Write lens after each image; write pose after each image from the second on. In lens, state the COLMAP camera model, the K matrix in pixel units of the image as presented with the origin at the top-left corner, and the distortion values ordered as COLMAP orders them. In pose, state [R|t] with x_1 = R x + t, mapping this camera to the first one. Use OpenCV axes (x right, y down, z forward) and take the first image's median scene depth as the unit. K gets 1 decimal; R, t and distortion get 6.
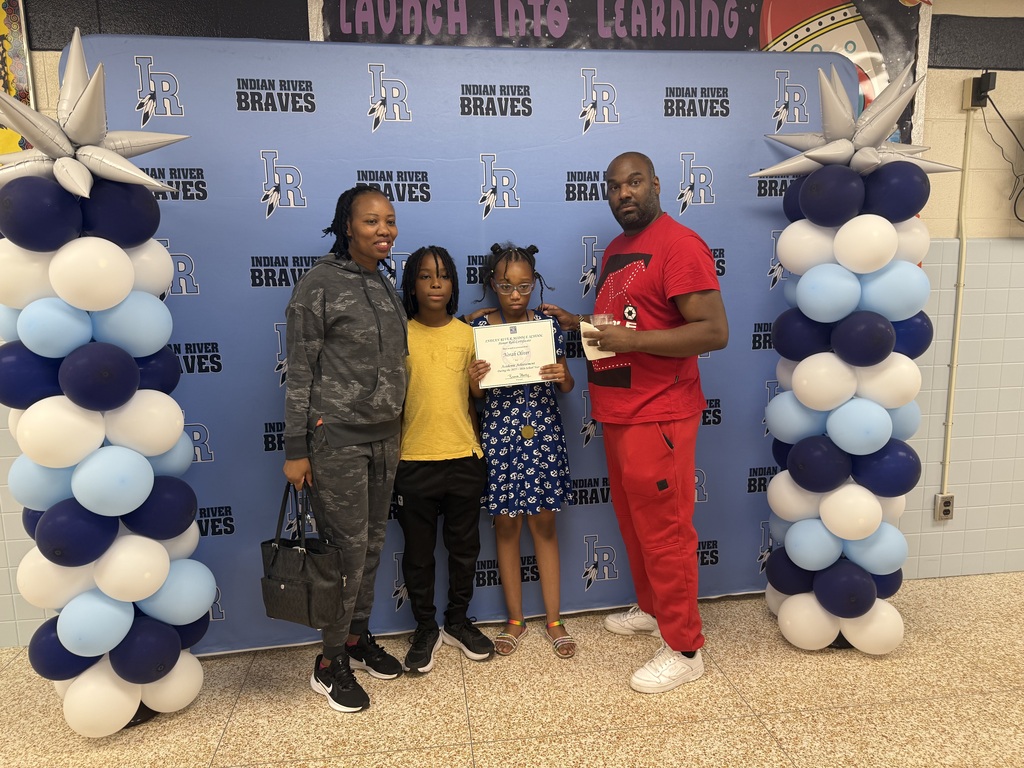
lens RADIAL K [[725.1, 0, 509.1], [0, 725.1, 384.4], [0, 0, 1]] dist [0.005996, -0.006784]
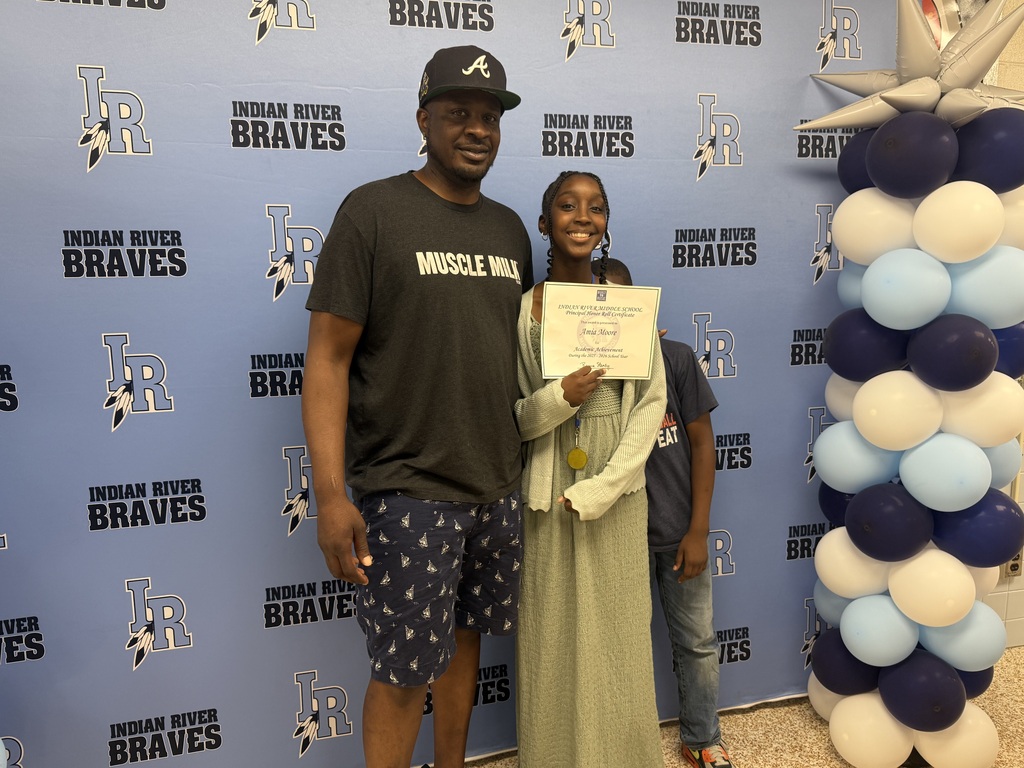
lens RADIAL K [[798.2, 0, 515.3], [0, 798.2, 386.6], [0, 0, 1]] dist [-0.003290, -0.010496]
pose [[0.994066, -0.010276, 0.108293, -0.033176], [0.009997, 0.999945, 0.003122, -0.033906], [-0.108319, -0.002021, 0.994114, 0.240849]]
